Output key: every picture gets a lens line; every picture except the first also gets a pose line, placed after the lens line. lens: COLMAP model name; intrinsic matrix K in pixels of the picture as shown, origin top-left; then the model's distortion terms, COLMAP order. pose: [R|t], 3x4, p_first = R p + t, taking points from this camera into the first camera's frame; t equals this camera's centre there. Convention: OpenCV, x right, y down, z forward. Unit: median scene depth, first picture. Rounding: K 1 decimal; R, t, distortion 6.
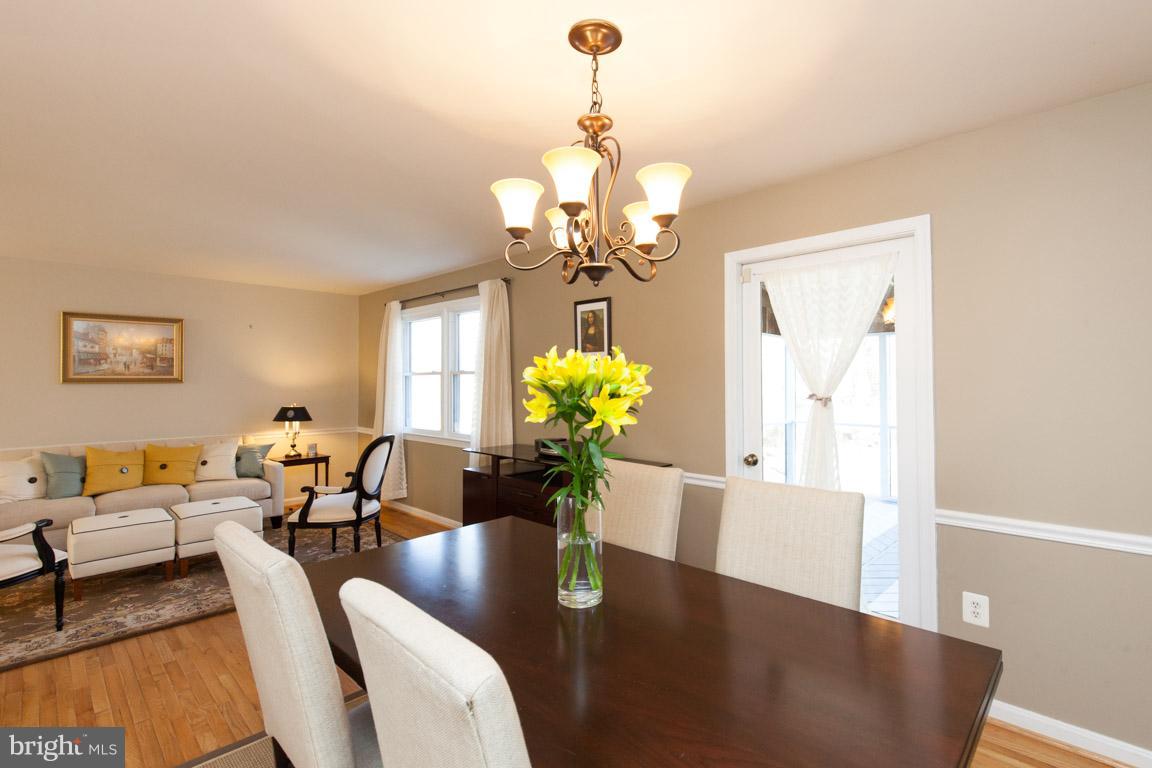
lens RADIAL K [[561.7, 0, 578.9], [0, 561.7, 378.0], [0, 0, 1]] dist [-0.000813, -0.000646]
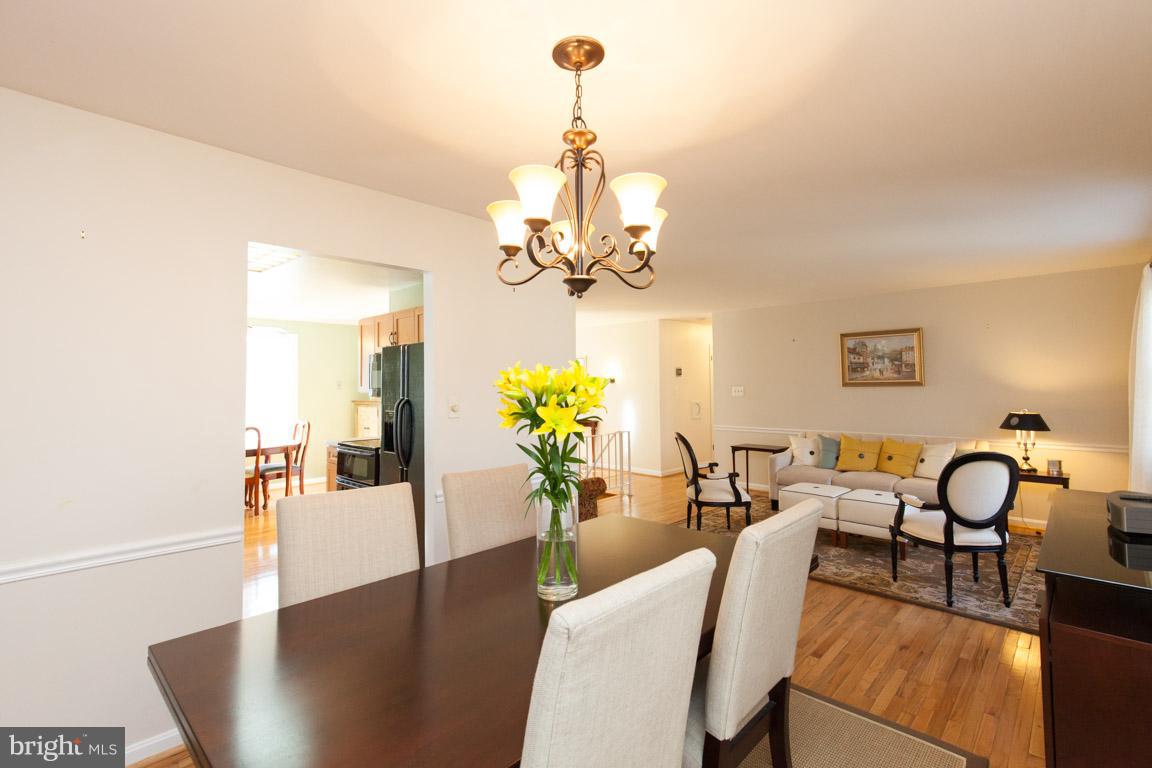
lens RADIAL K [[523.0, 0, 579.9], [0, 523.0, 370.4], [0, 0, 1]] dist [0.005384, 0.000079]
pose [[-0.009309, -0.028373, -0.999554, 0.357096], [0.013590, 0.999501, -0.028498, -0.001576], [0.999864, -0.013849, -0.008918, 0.367613]]
